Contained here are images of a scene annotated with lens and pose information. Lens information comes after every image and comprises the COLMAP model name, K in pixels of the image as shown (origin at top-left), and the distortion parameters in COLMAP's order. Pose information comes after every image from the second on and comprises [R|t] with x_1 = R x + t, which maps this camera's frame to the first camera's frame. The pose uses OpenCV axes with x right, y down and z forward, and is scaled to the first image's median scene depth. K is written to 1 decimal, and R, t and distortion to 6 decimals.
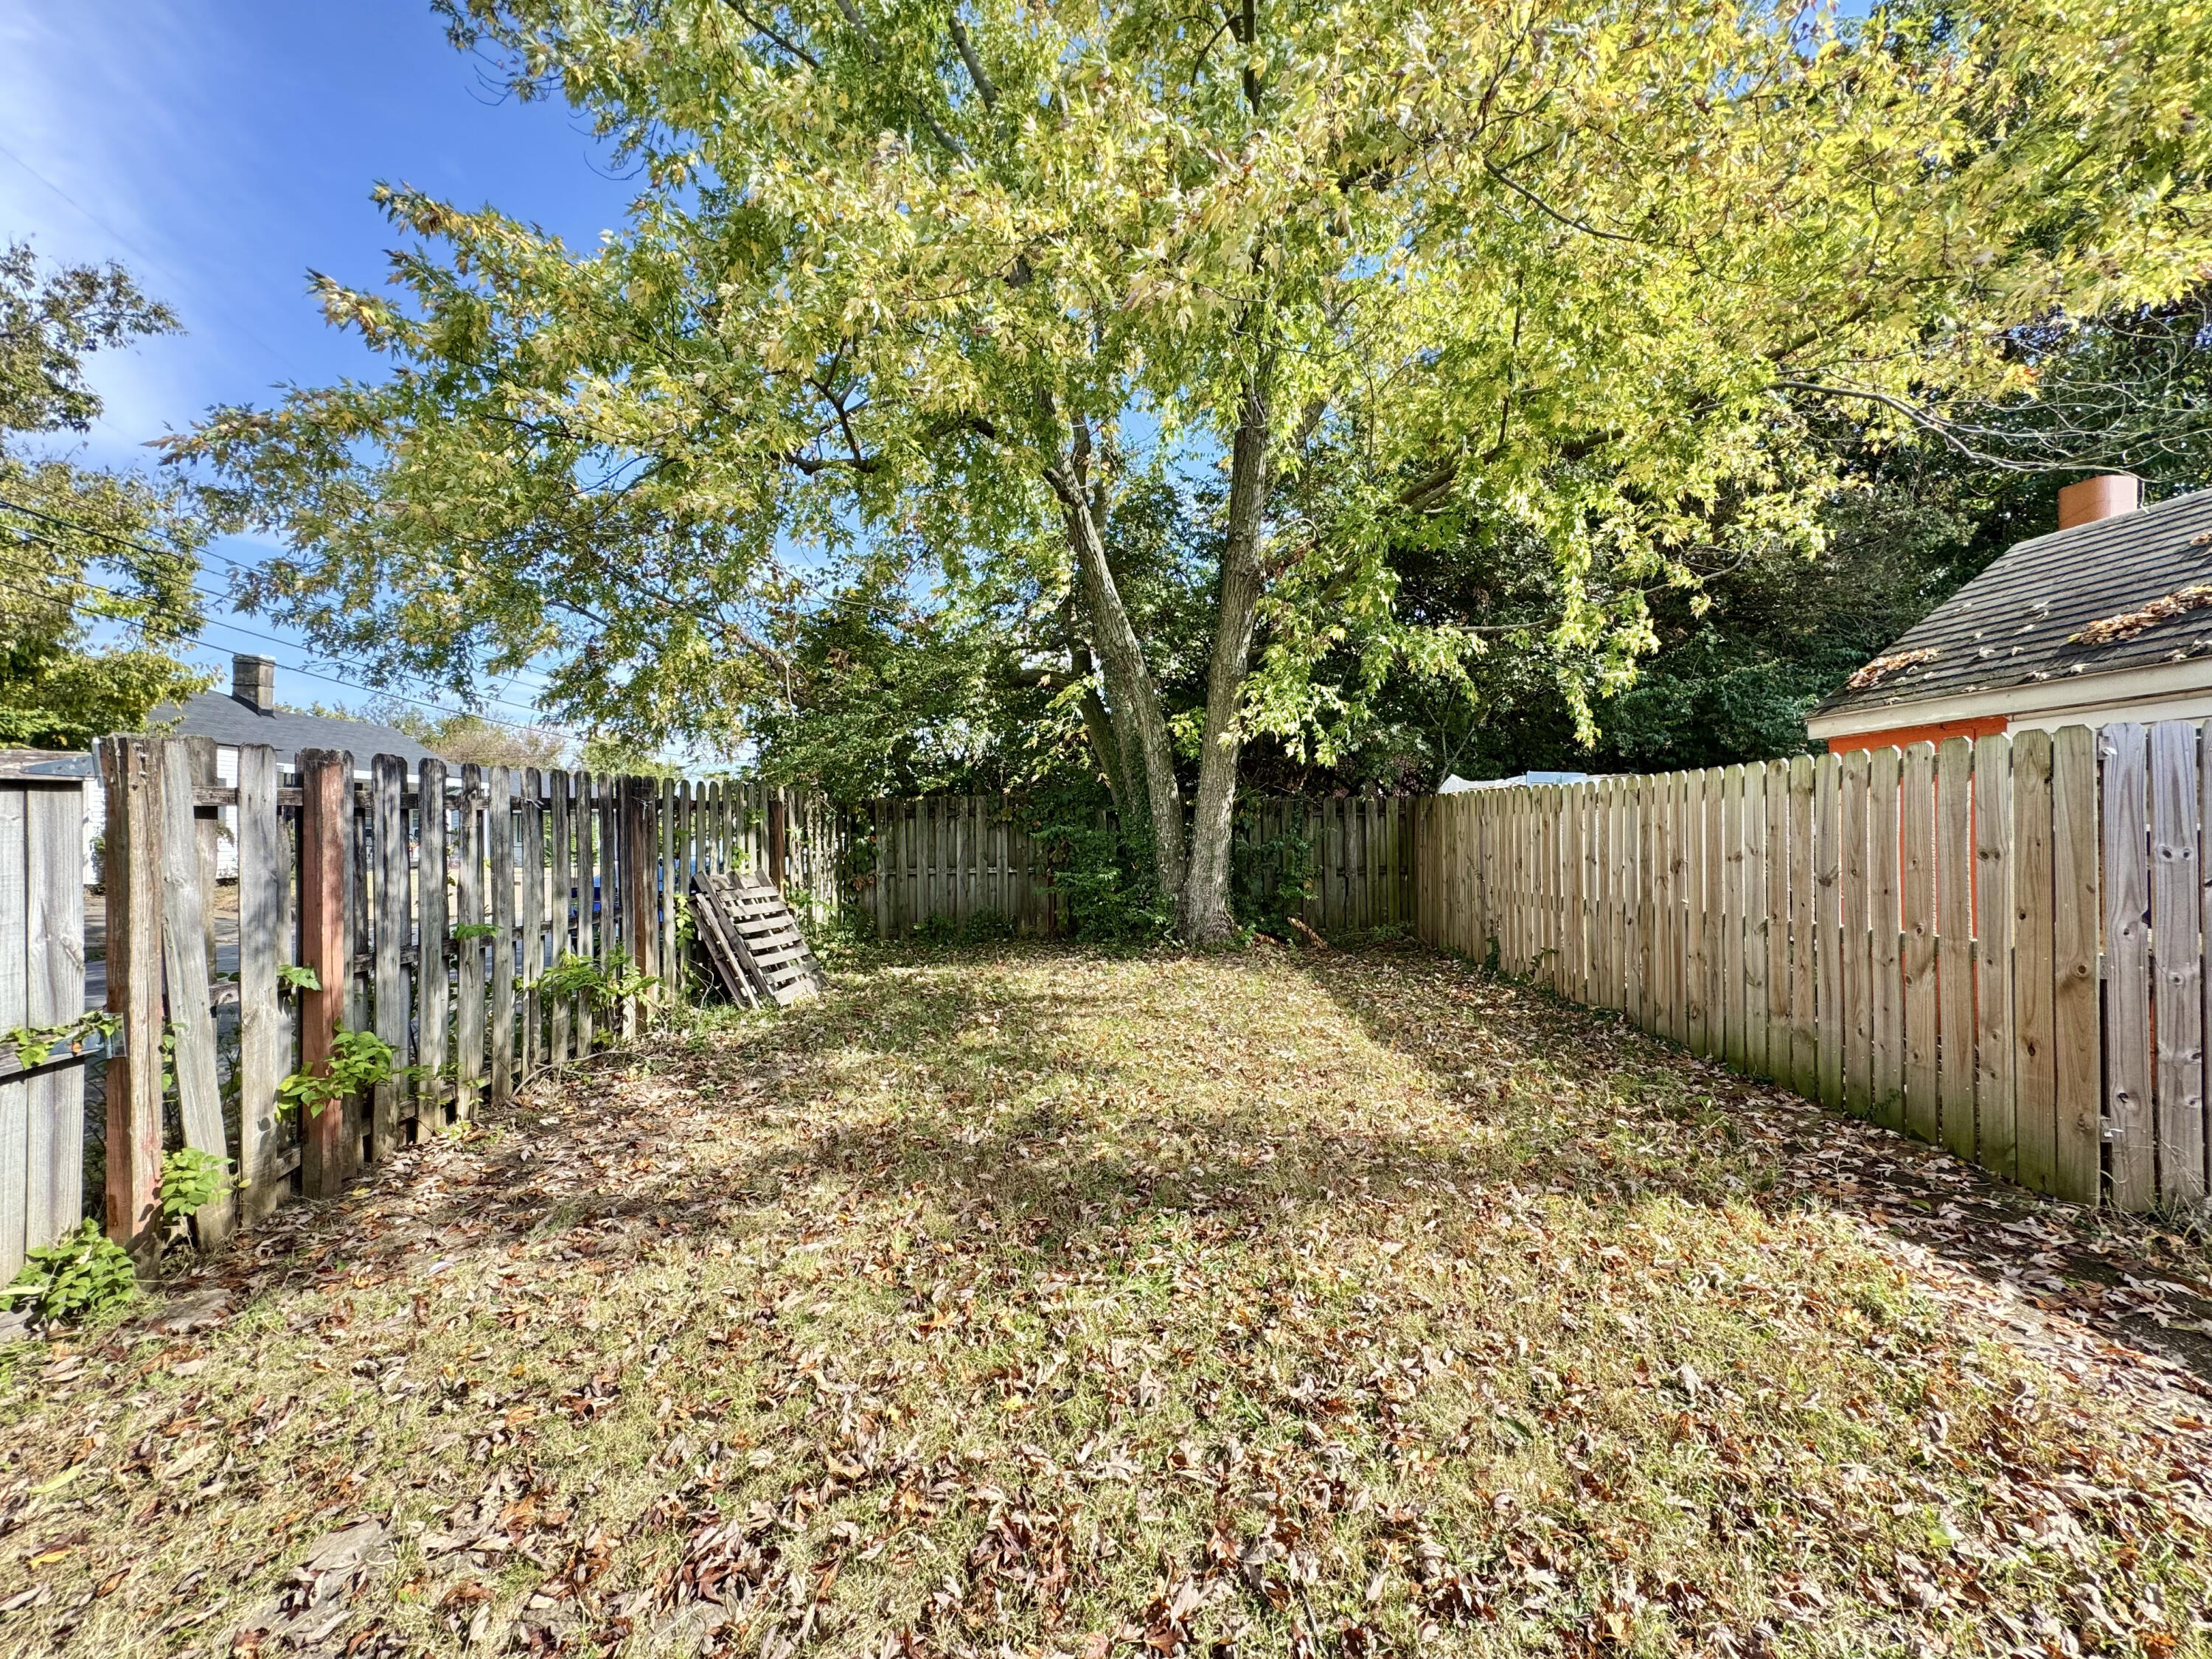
lens RADIAL K [[883.9, 0, 1106.0], [0, 883.9, 829.5], [0, 0, 1]] dist [-0.002092, 0.000179]
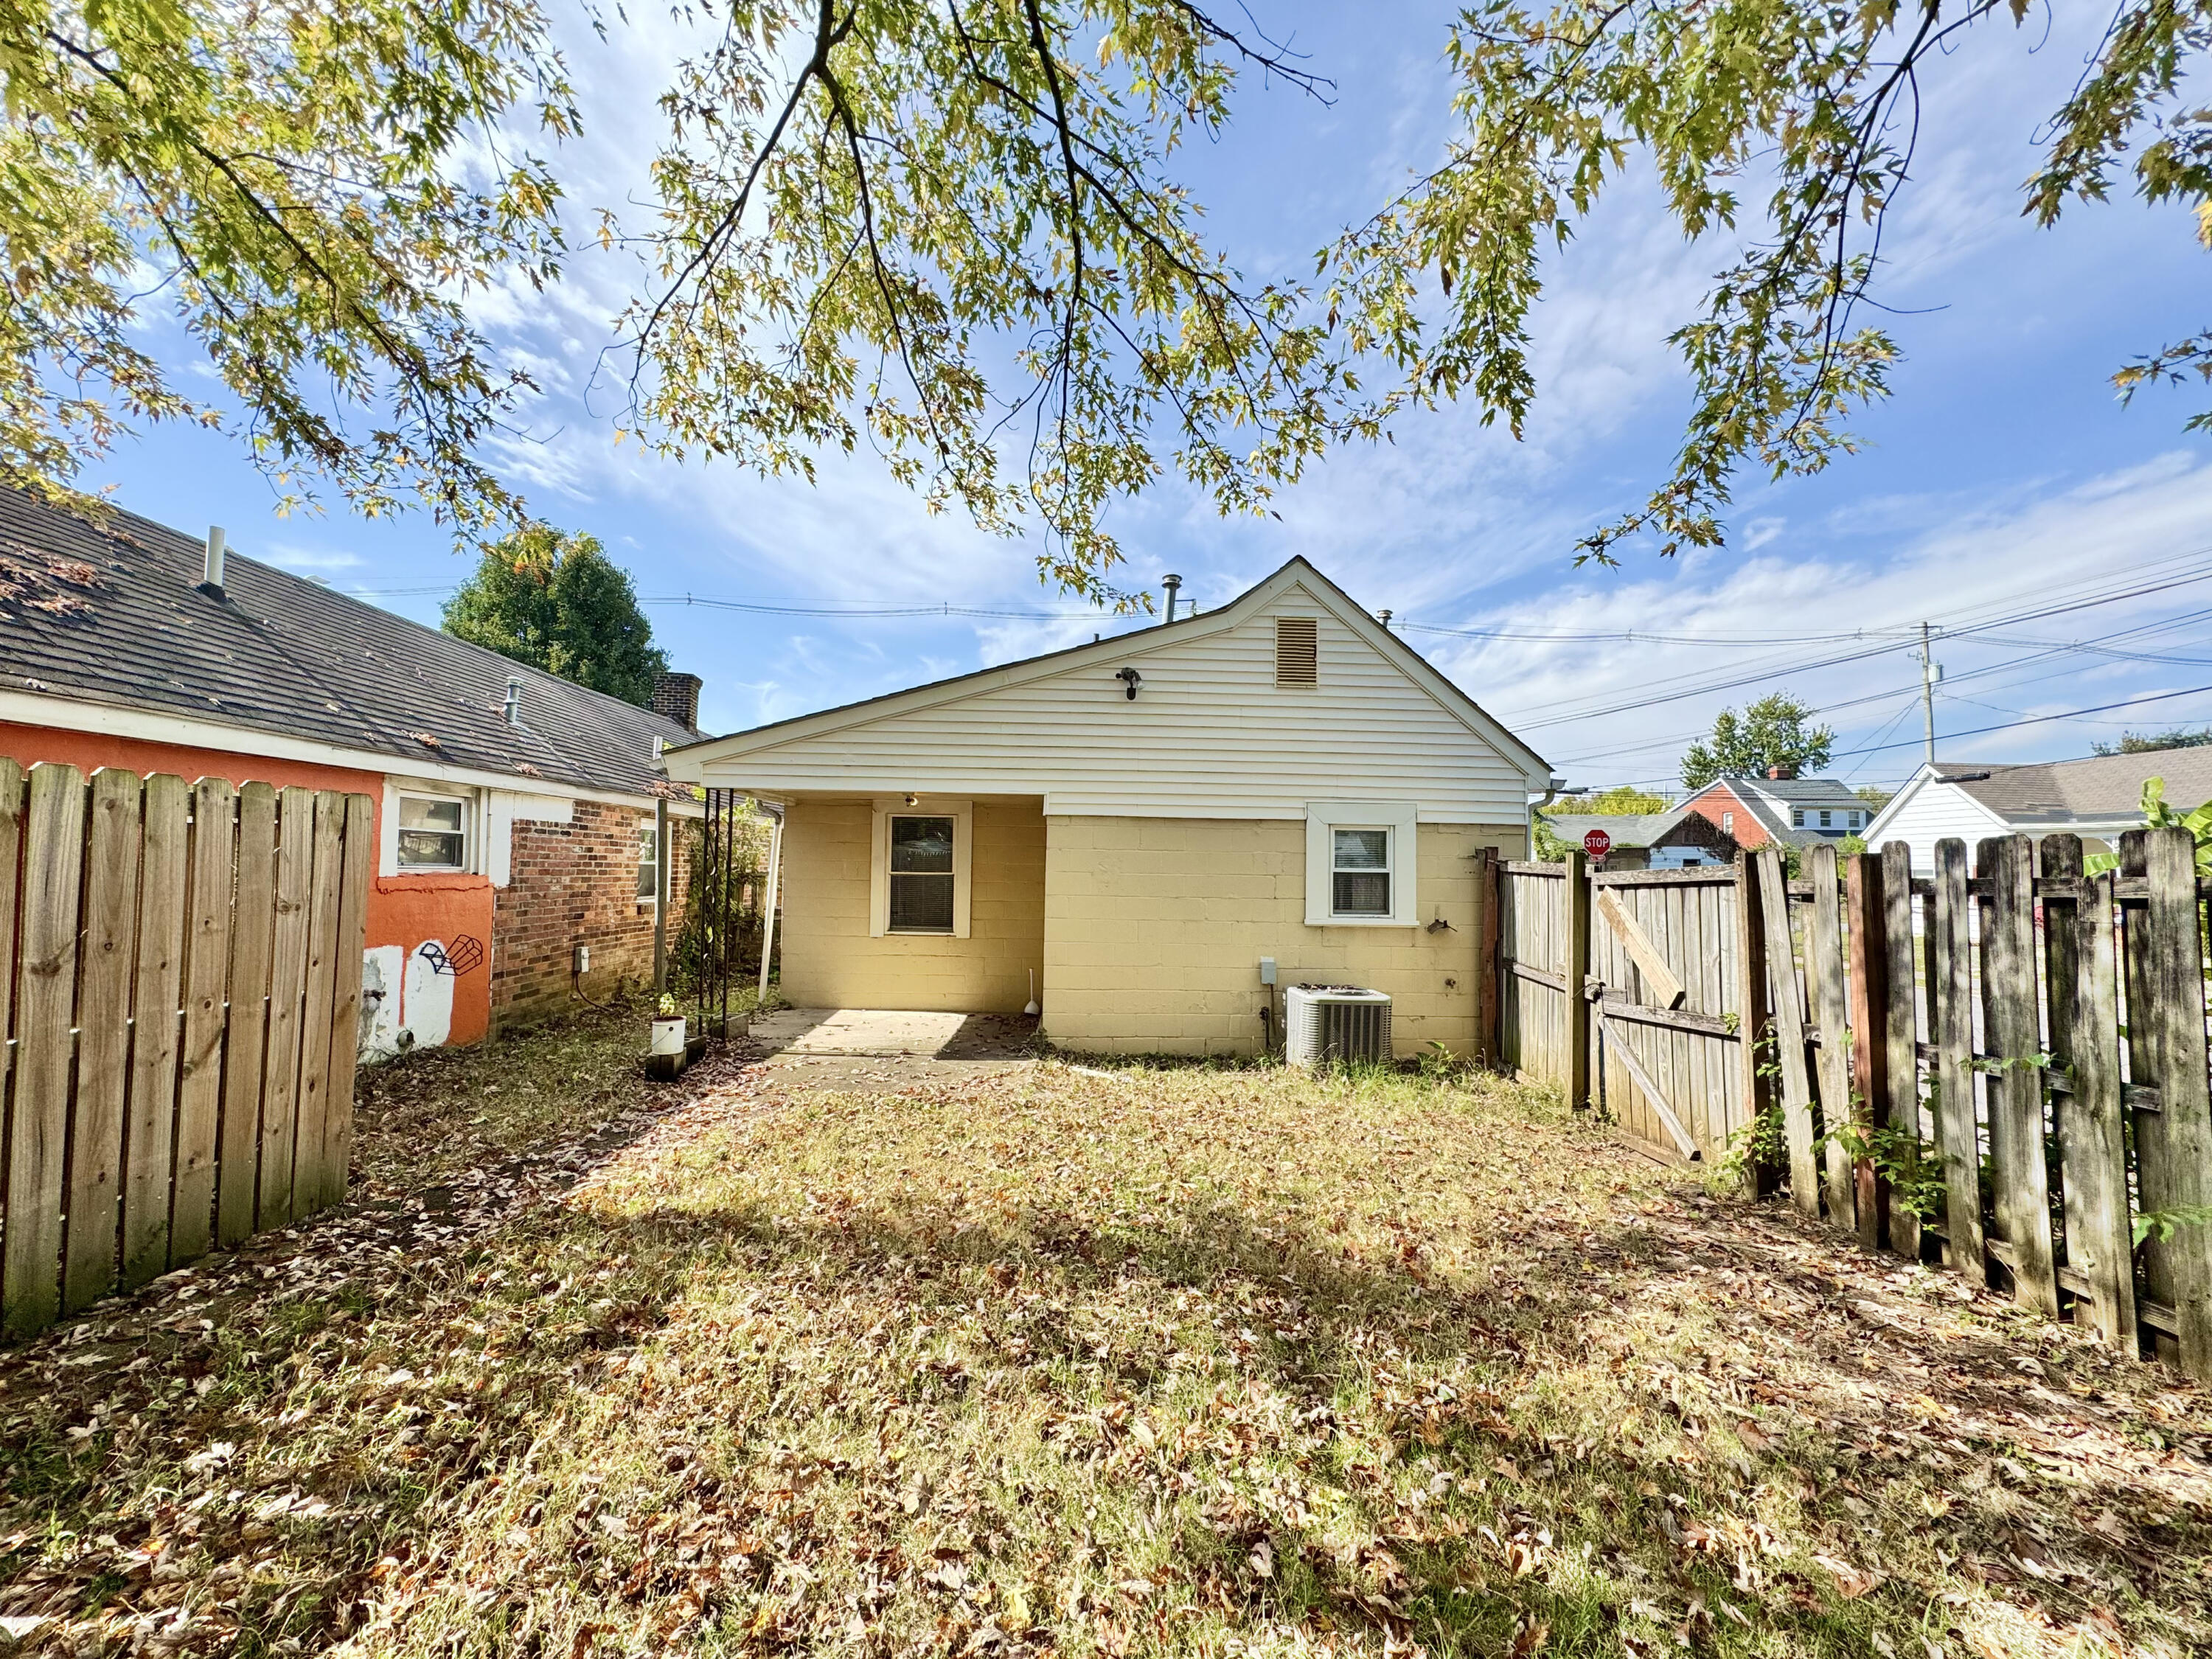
lens RADIAL K [[883.9, 0, 1106.0], [0, 883.9, 829.5], [0, 0, 1]] dist [-0.002092, 0.000179]
pose [[-0.999657, -0.022464, 0.013460, 0.067905], [-0.023134, 0.998385, -0.051879, -0.025745], [-0.012272, -0.052173, -0.998563, 1.842856]]
